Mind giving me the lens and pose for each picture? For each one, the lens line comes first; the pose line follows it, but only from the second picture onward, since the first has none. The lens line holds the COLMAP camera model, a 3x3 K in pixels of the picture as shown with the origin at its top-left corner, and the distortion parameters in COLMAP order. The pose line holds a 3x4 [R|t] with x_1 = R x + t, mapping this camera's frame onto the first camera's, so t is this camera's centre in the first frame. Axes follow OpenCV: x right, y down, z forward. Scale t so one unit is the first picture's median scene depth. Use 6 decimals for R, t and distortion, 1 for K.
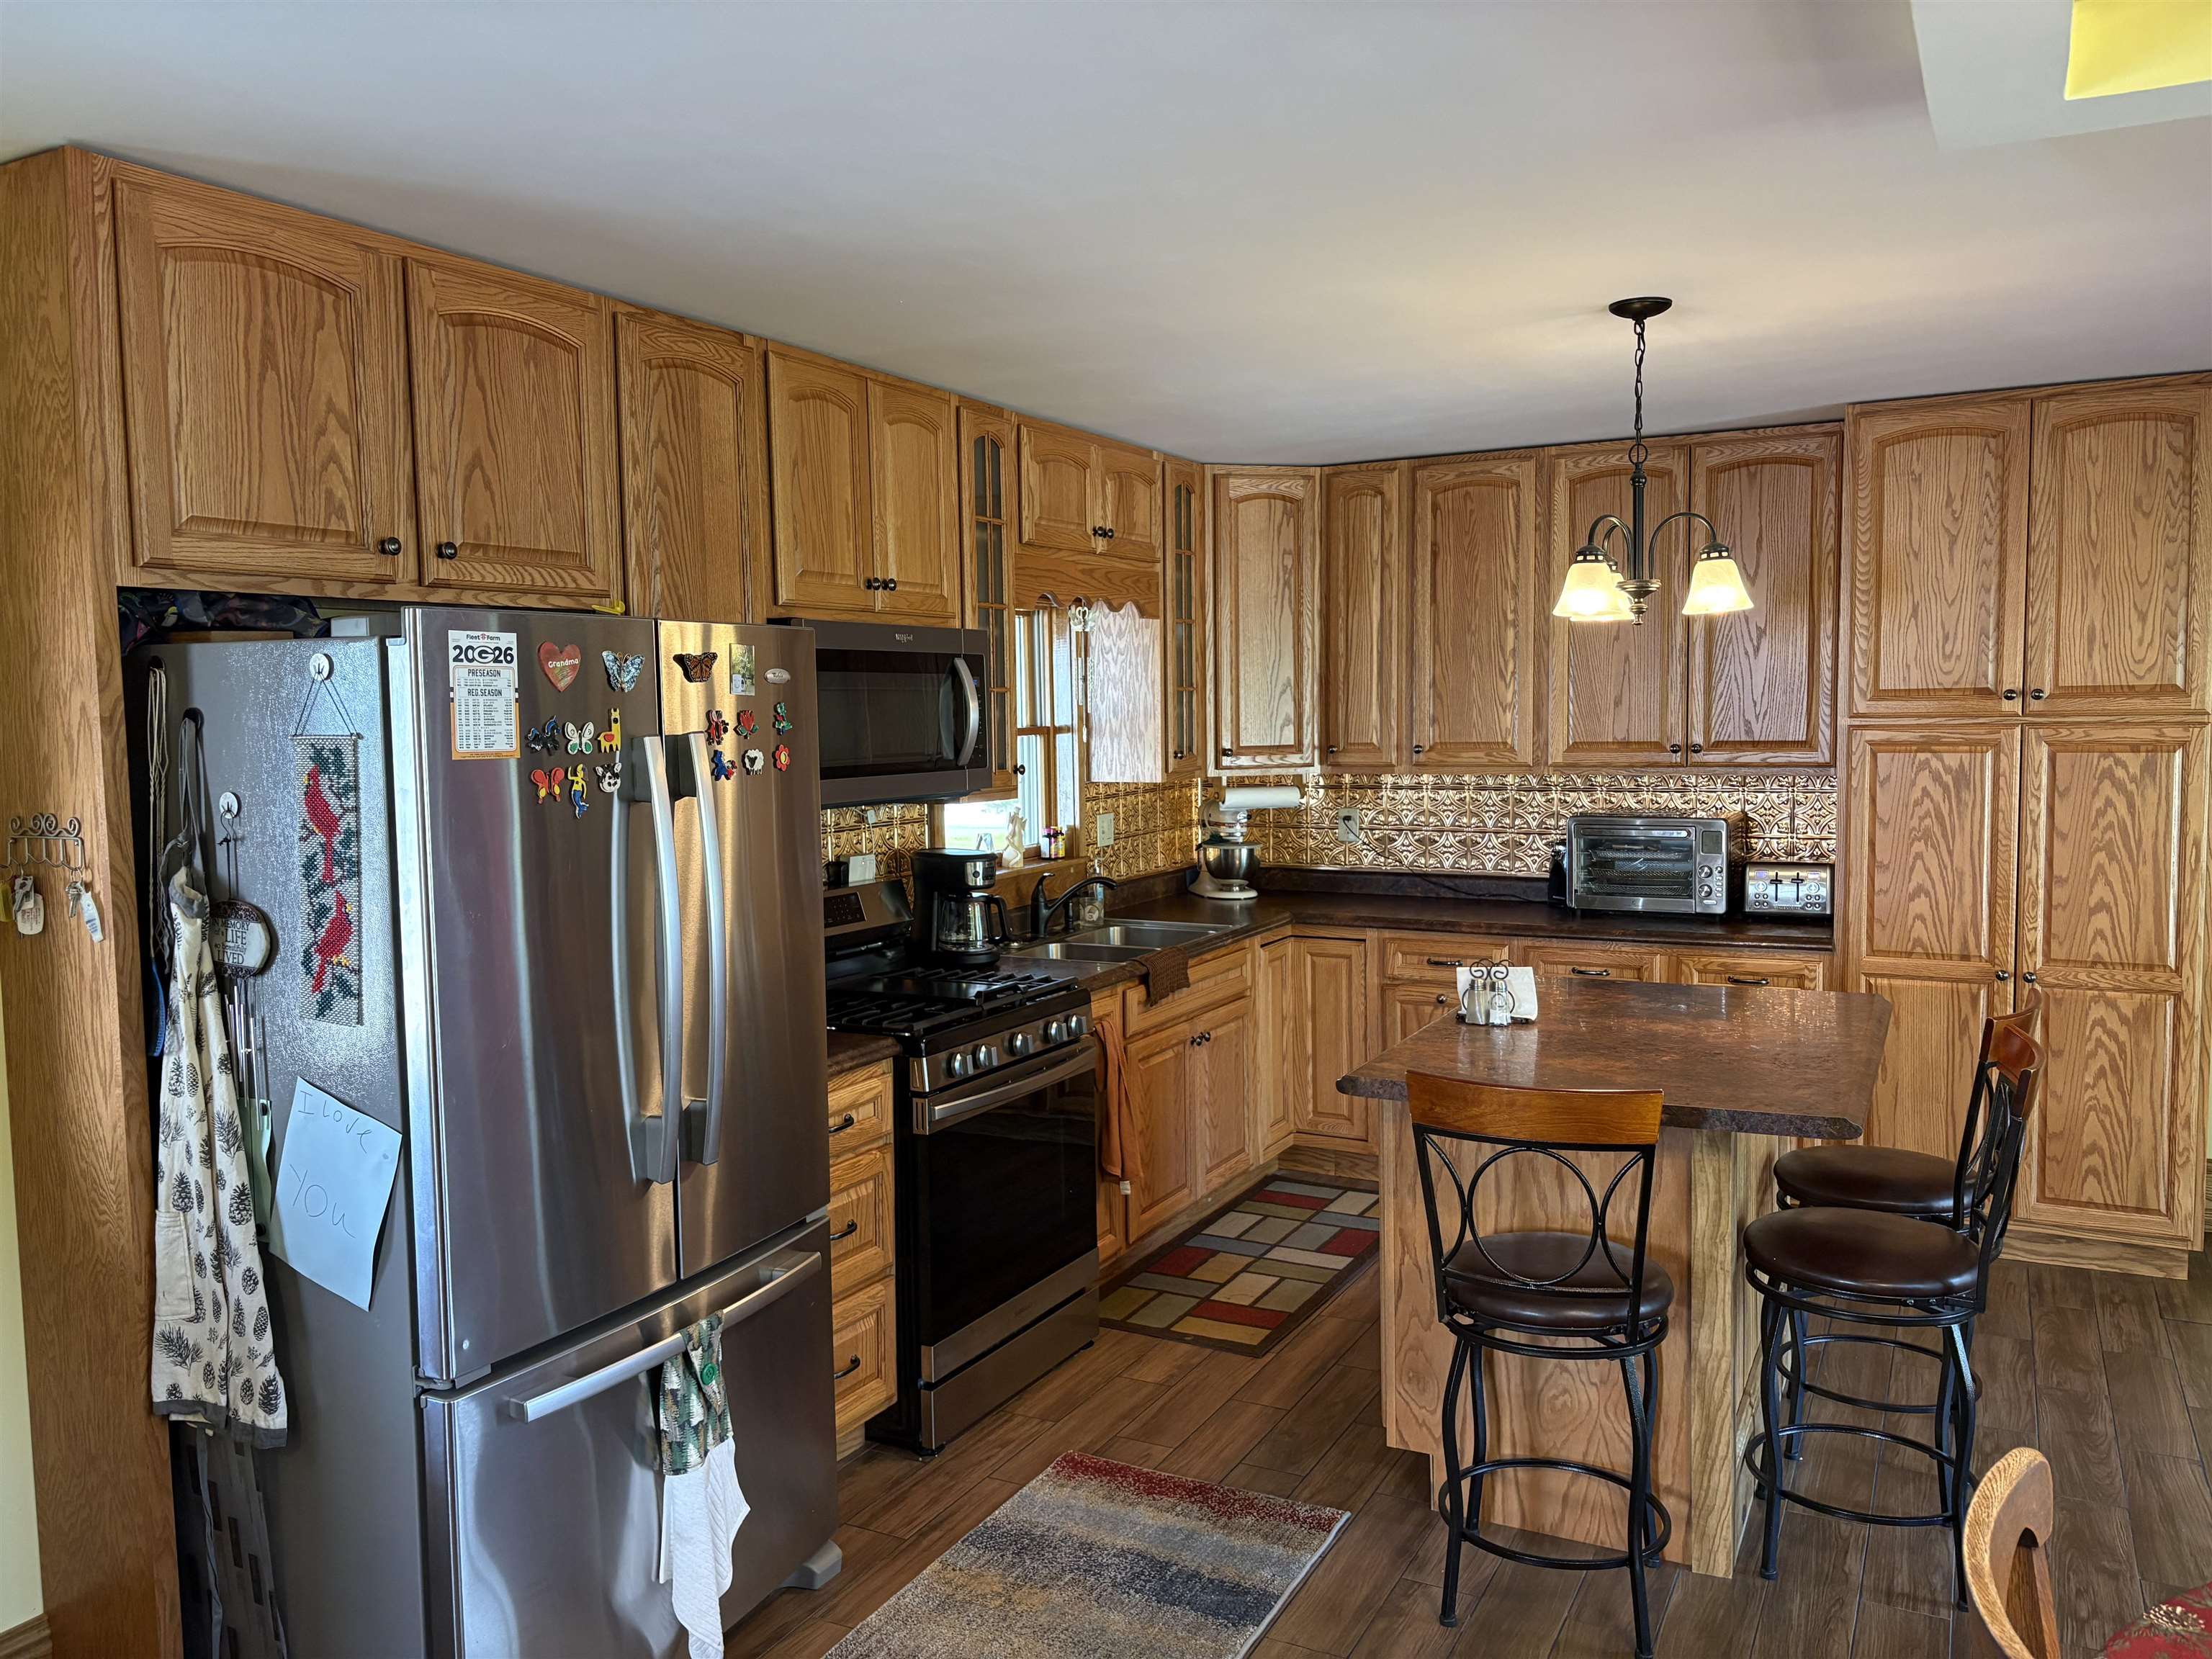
lens RADIAL K [[1675.2, 0, 1086.7], [0, 1675.2, 834.1], [0, 0, 1]] dist [0.032238, -0.038509]
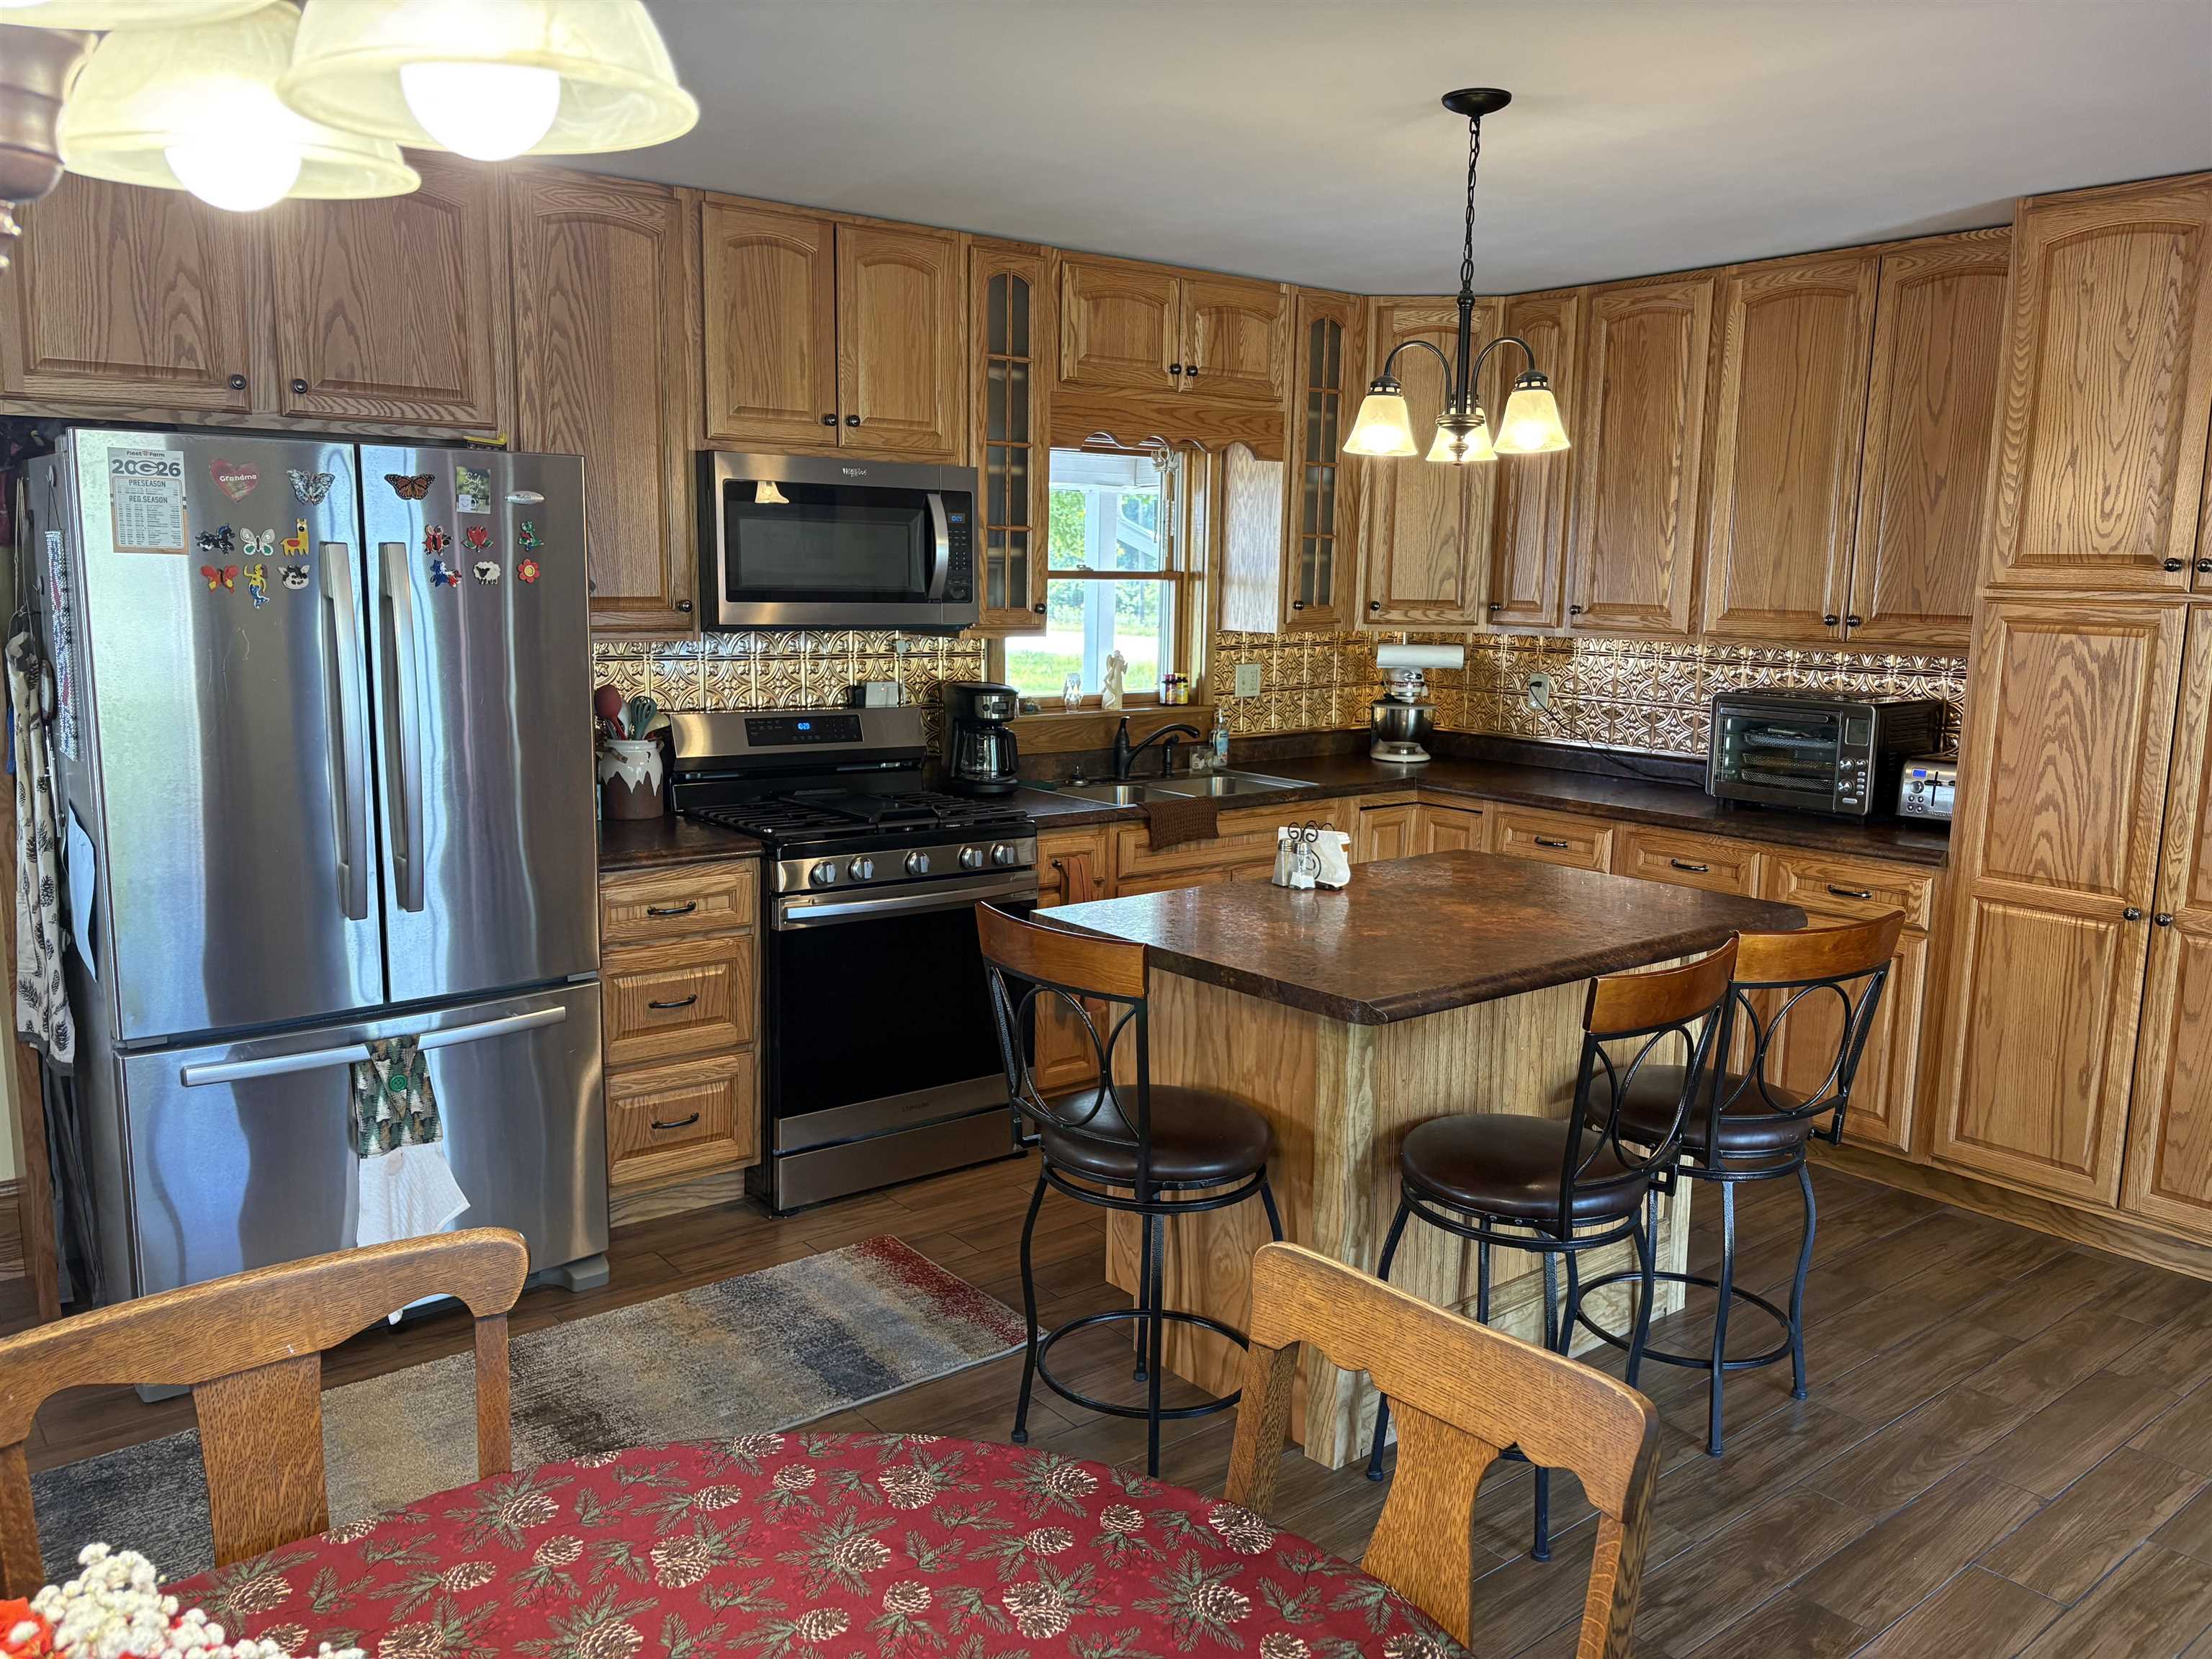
lens RADIAL K [[1675.2, 0, 1085.5], [0, 1675.2, 836.0], [0, 0, 1]] dist [0.032238, -0.038509]
pose [[0.917234, 0.095124, -0.386824, 0.394913], [-0.062226, 0.993364, 0.096729, -0.000660], [0.393458, -0.064653, 0.917066, 0.060309]]
